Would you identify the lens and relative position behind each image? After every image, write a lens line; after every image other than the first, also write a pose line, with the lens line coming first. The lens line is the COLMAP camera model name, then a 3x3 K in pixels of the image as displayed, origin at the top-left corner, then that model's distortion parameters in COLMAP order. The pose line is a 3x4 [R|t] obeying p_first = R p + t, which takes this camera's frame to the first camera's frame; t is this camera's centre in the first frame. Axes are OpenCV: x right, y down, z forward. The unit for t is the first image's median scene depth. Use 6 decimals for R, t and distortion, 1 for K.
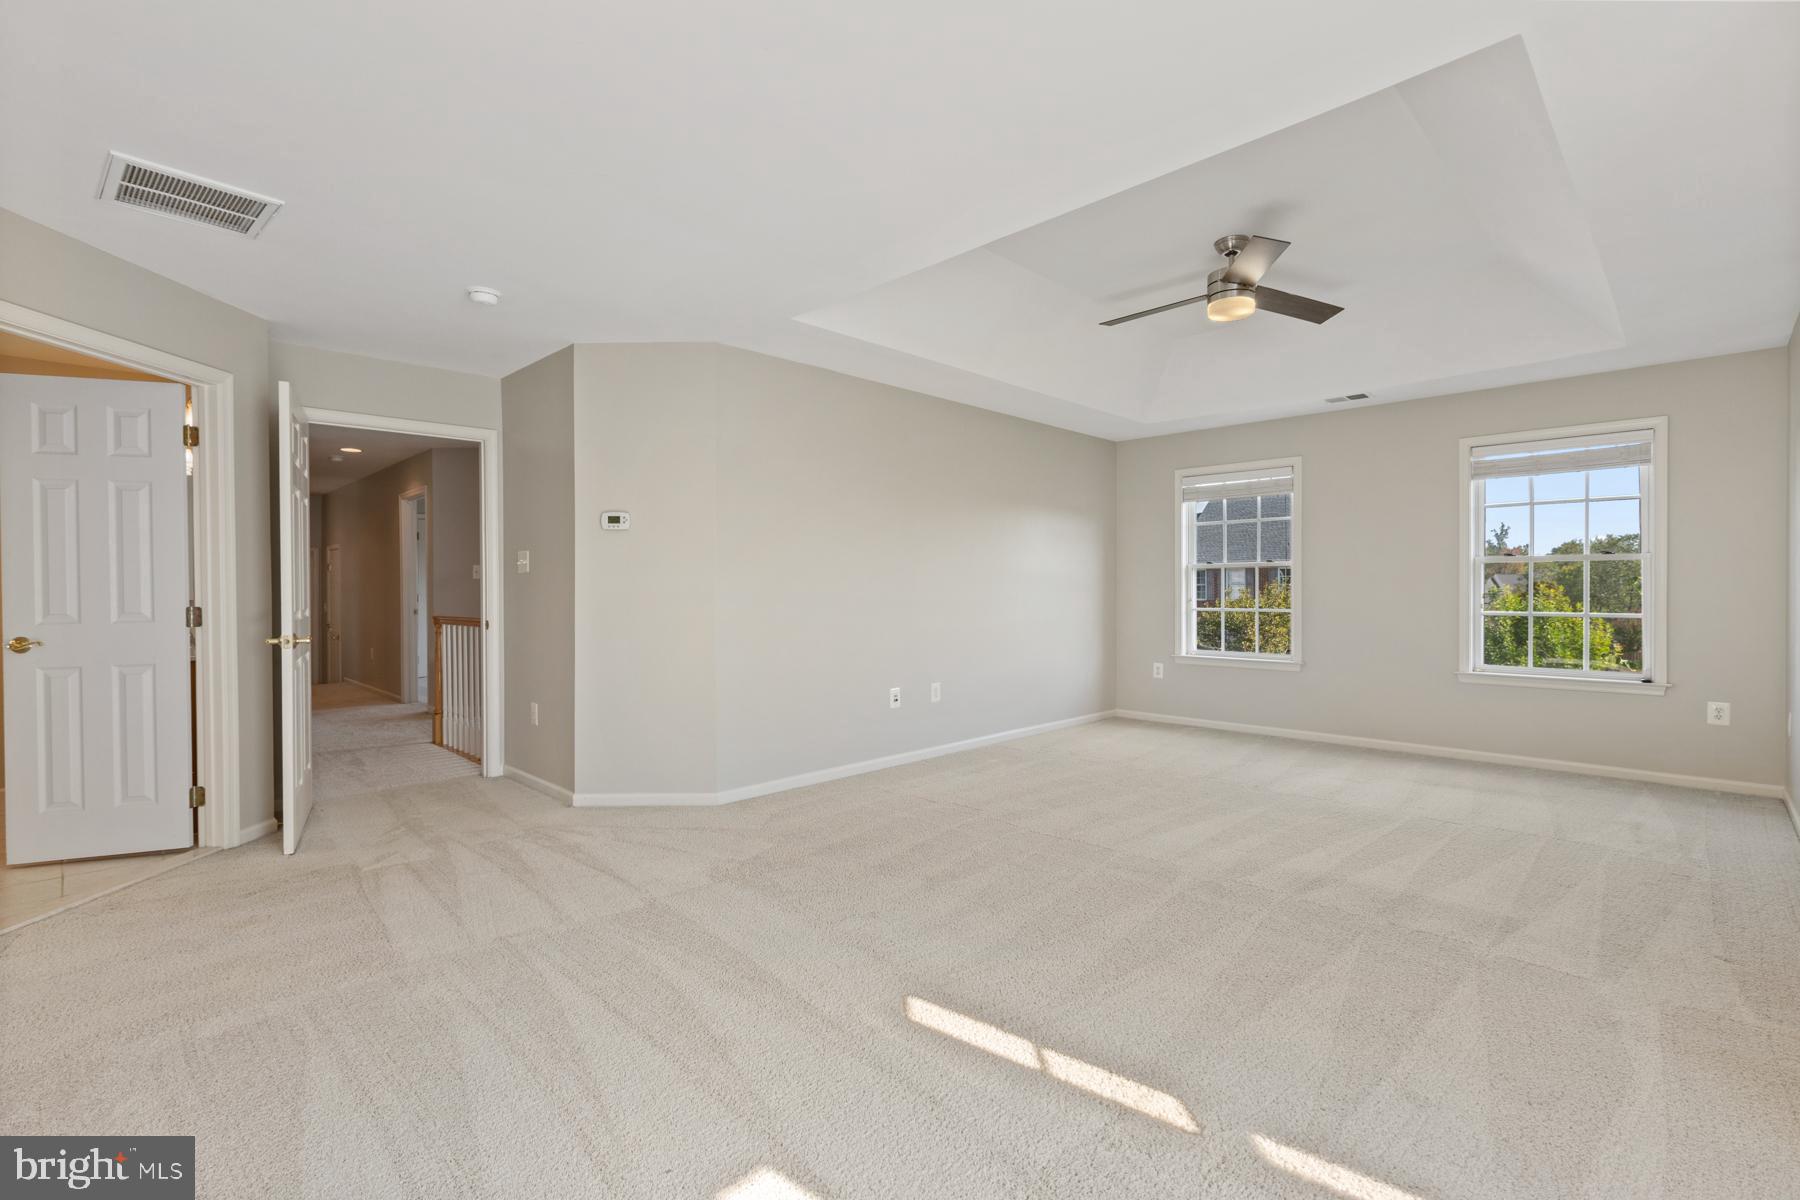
lens RADIAL K [[809.6, 0, 901.5], [0, 809.6, 589.0], [0, 0, 1]] dist [-0.002847, -0.000892]
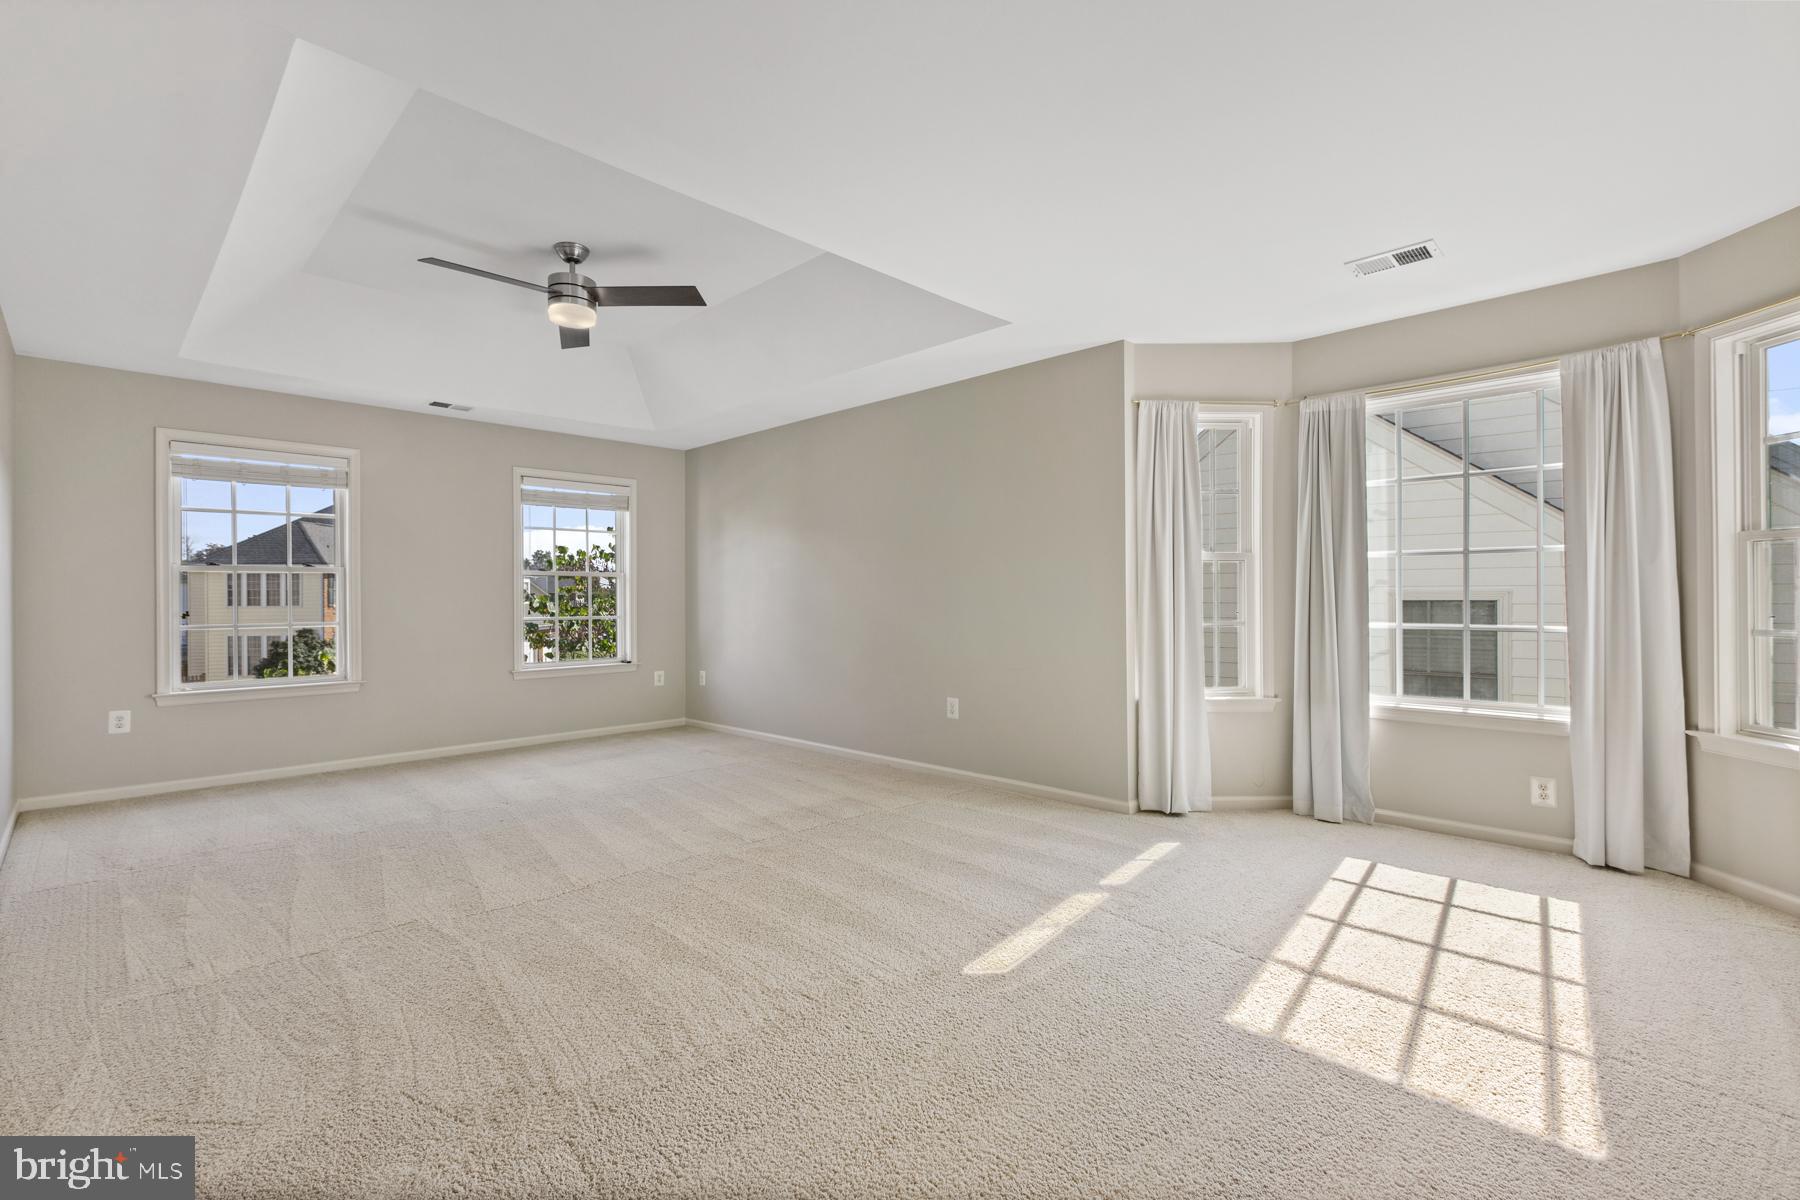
lens RADIAL K [[809.6, 0, 904.6], [0, 809.6, 598.9], [0, 0, 1]] dist [-0.002847, -0.000892]
pose [[-0.015661, -0.002034, 0.999875, -0.460342], [0.003470, 0.999992, 0.002088, 0.000443], [-0.999871, 0.003502, -0.015653, 0.468937]]
